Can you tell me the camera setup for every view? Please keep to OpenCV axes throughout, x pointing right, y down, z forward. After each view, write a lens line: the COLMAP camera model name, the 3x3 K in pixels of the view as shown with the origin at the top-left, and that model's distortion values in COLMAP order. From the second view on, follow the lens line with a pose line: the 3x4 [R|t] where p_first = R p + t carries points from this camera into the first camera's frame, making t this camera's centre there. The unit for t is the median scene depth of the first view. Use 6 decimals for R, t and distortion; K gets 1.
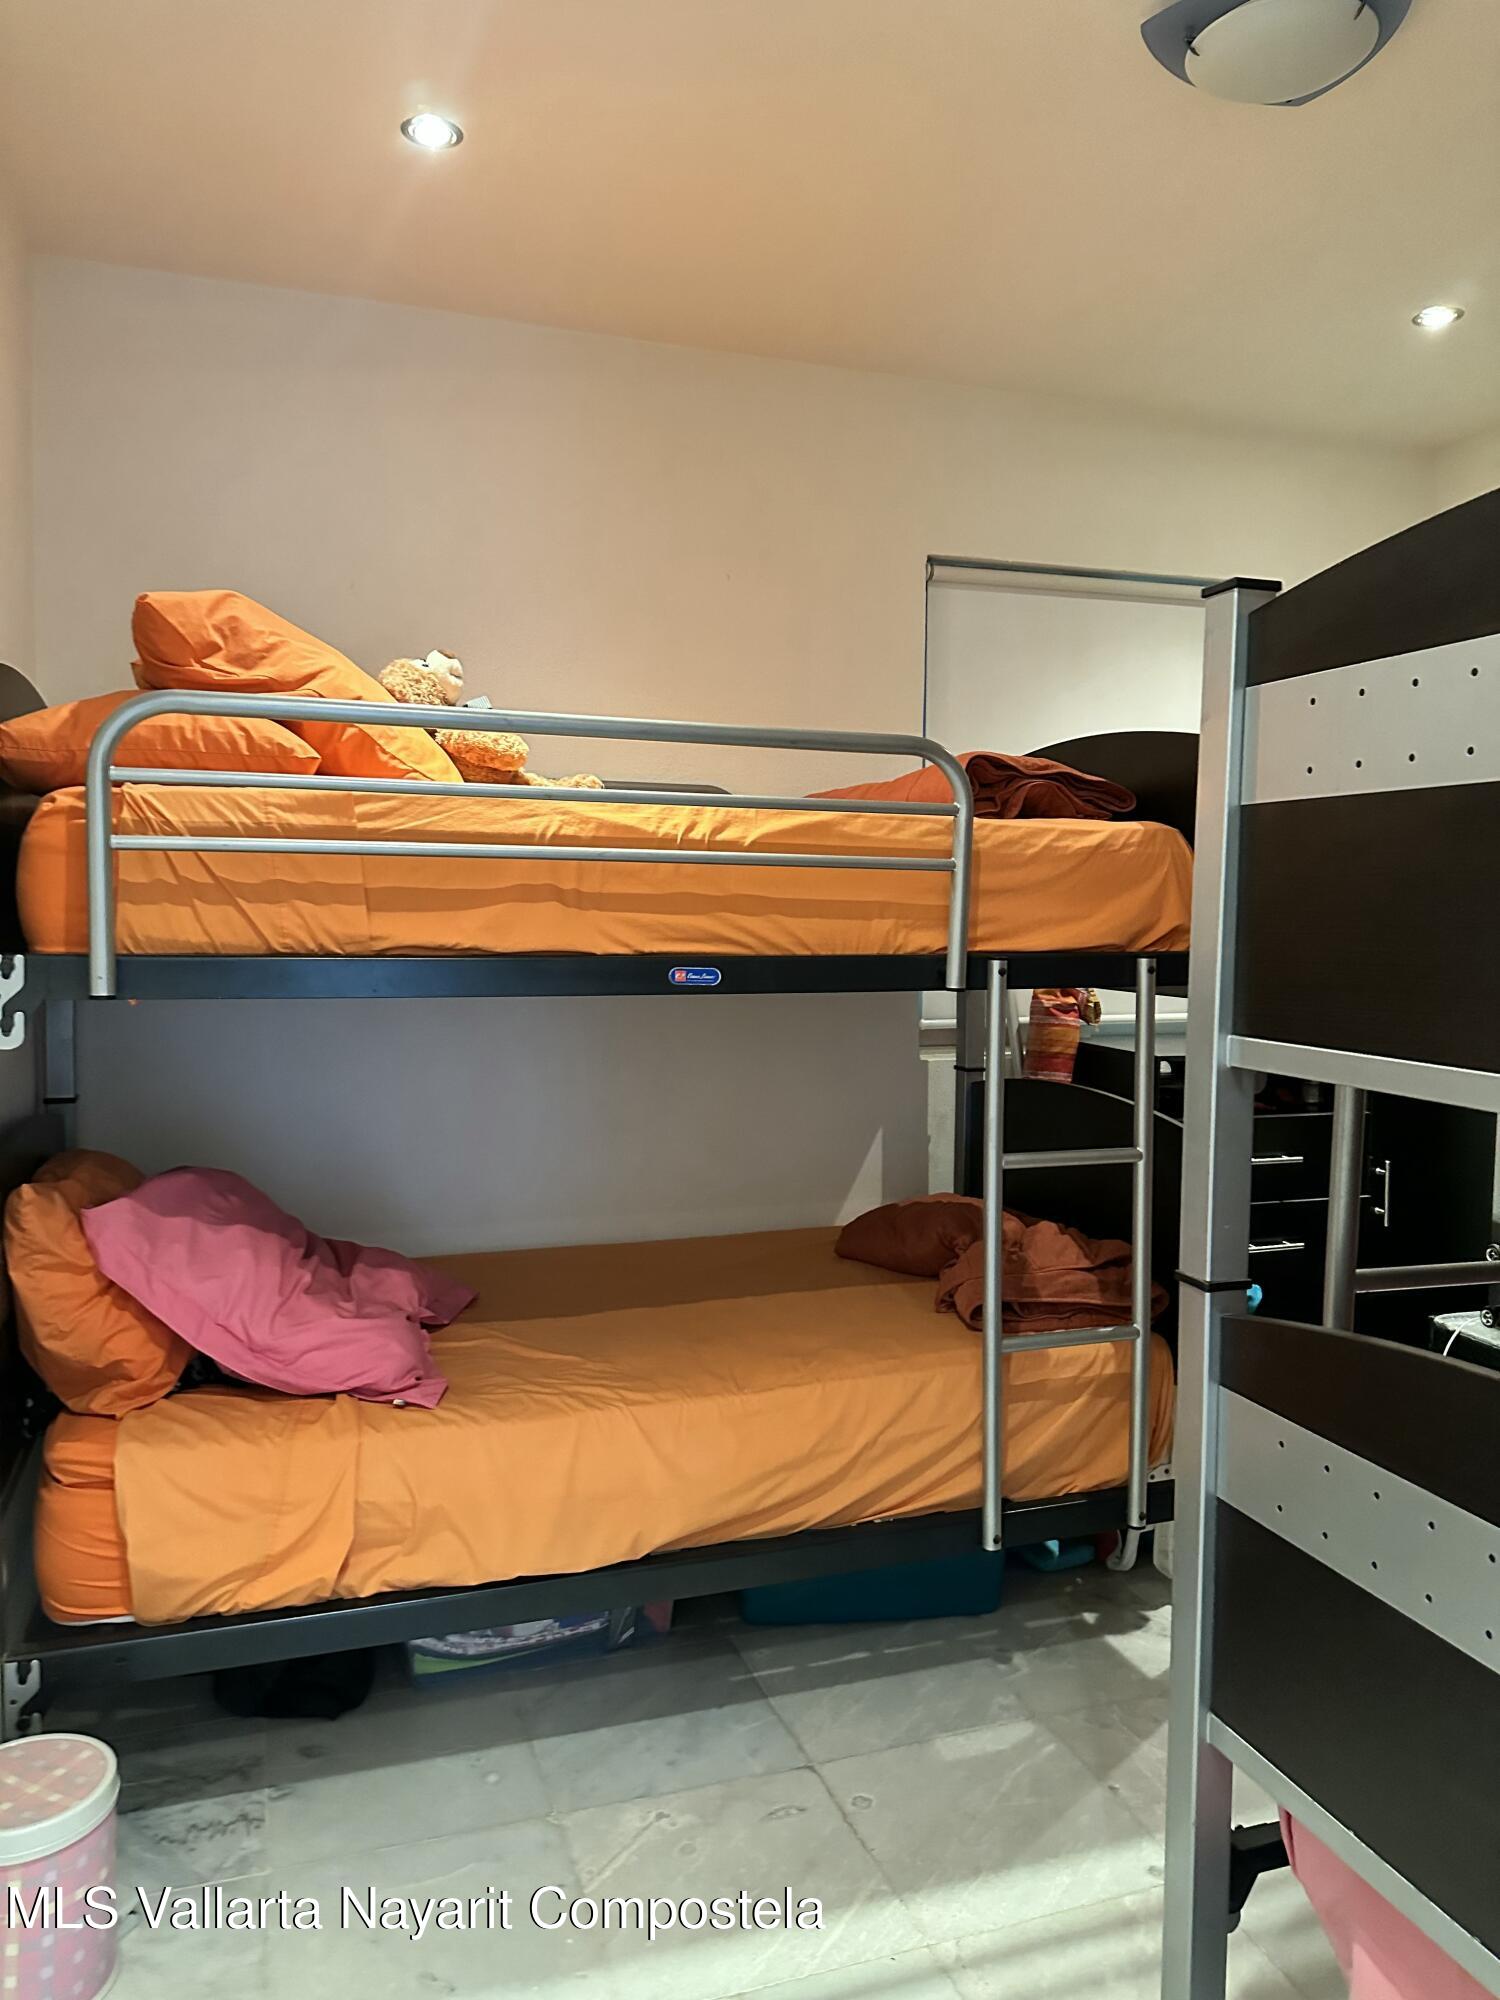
lens RADIAL K [[1388.2, 0, 759.8], [0, 1388.2, 998.6], [0, 0, 1]] dist [0.024287, -0.043603]
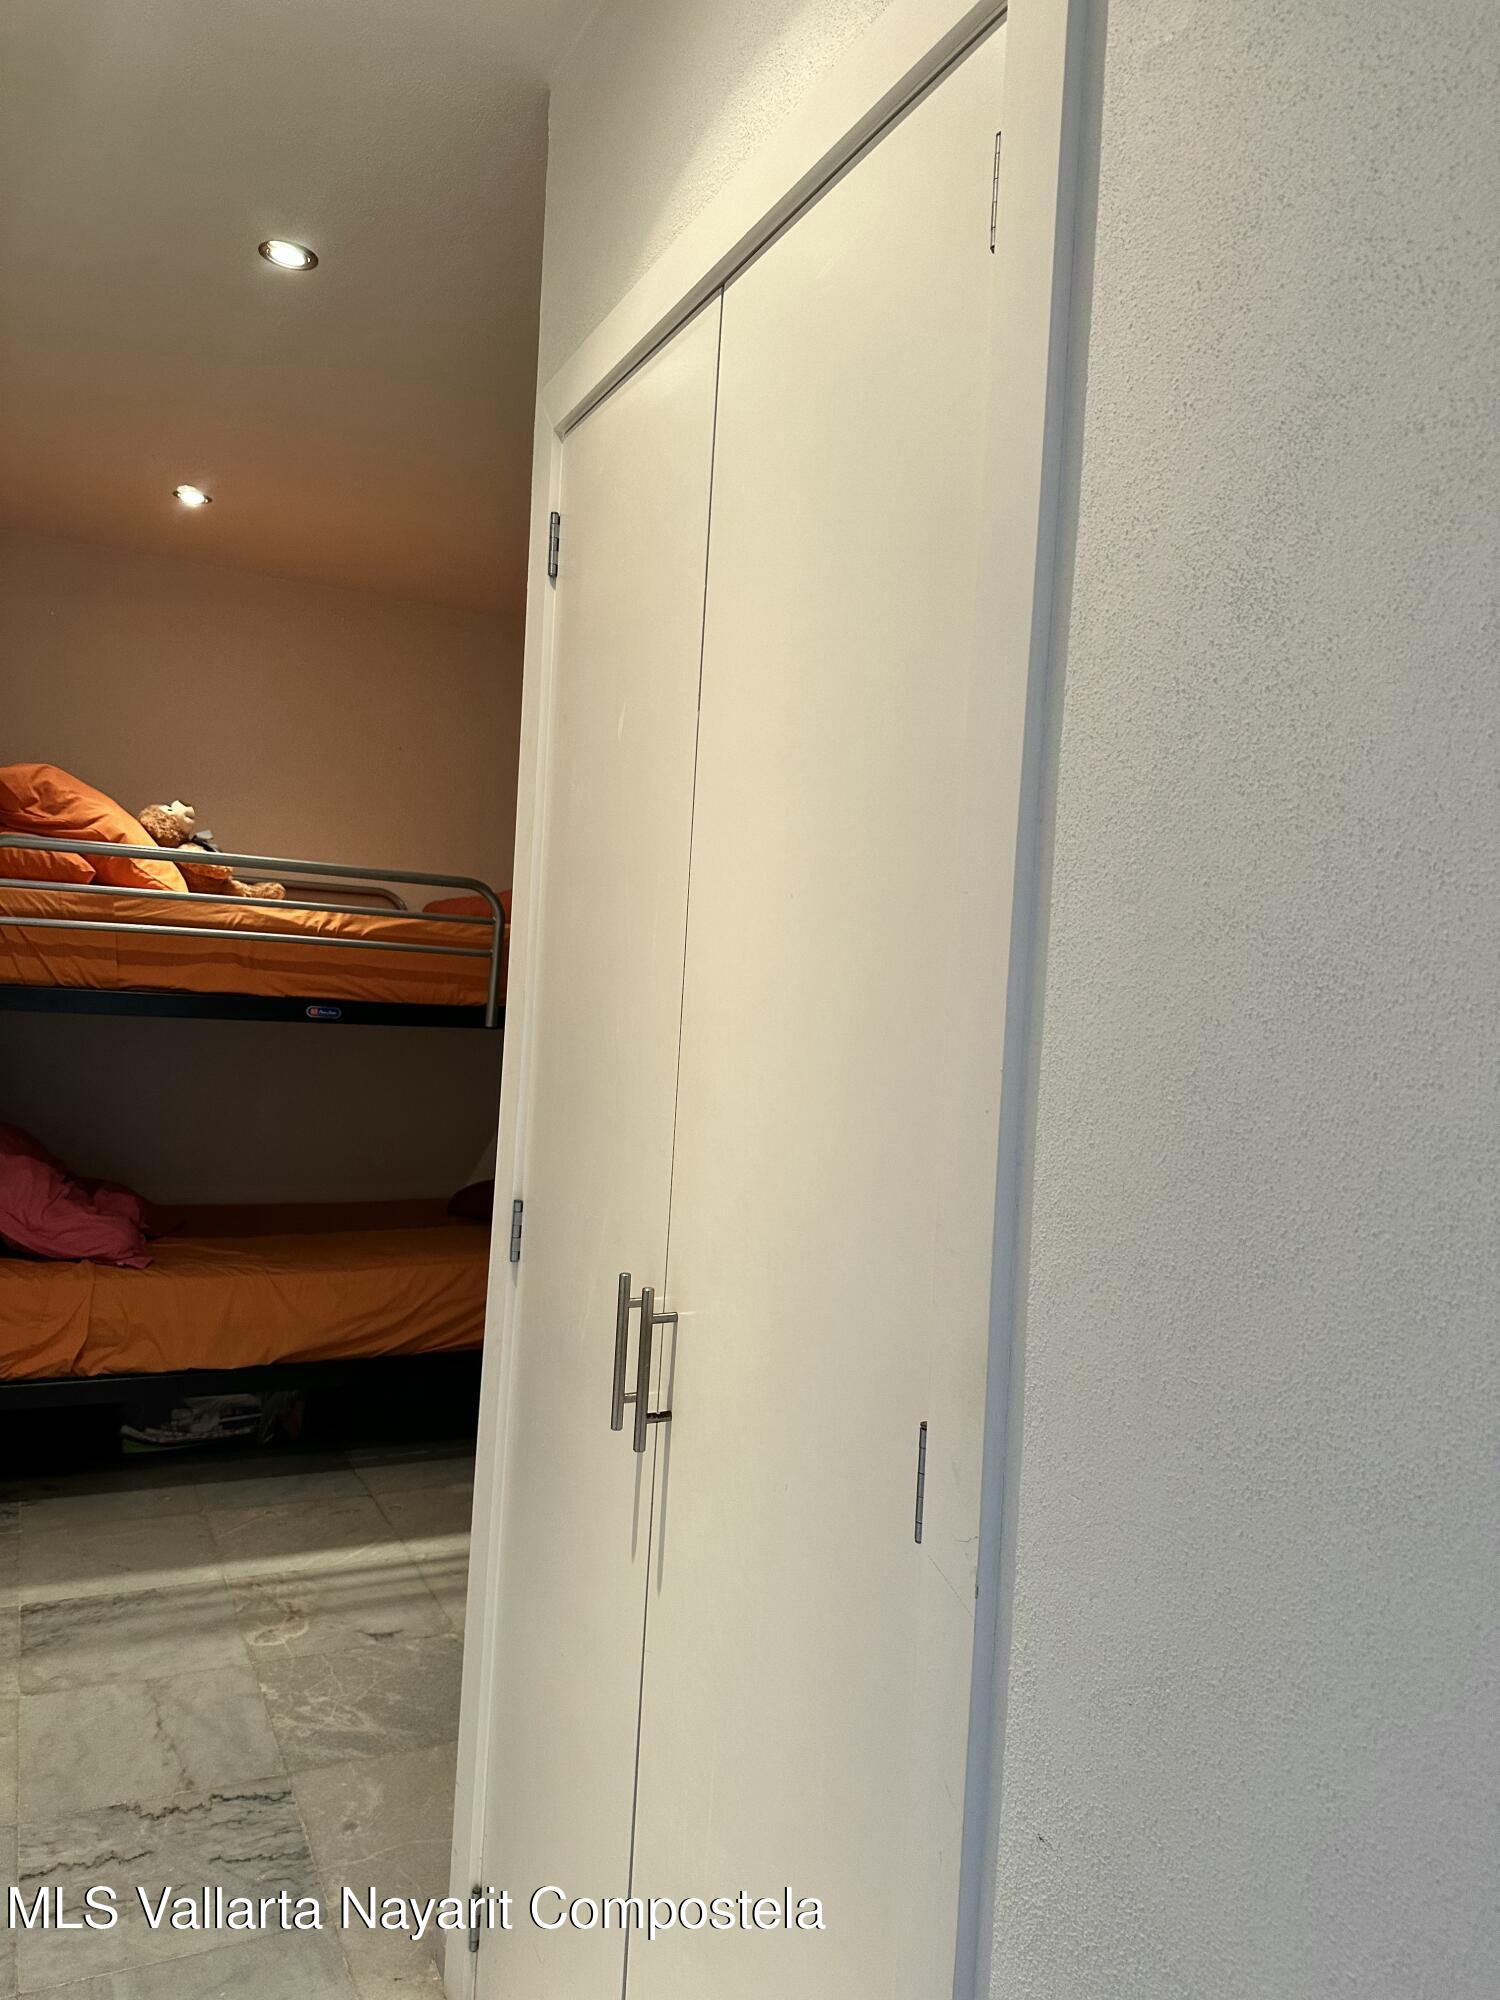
lens RADIAL K [[1388.2, 0, 738.5], [0, 1388.2, 1003.2], [0, 0, 1]] dist [0.024287, -0.043603]
pose [[0.990333, 0.048323, 0.130019, 0.230931], [-0.042623, 0.998019, -0.046271, 0.029554], [-0.131997, 0.040282, 0.990431, -0.727425]]
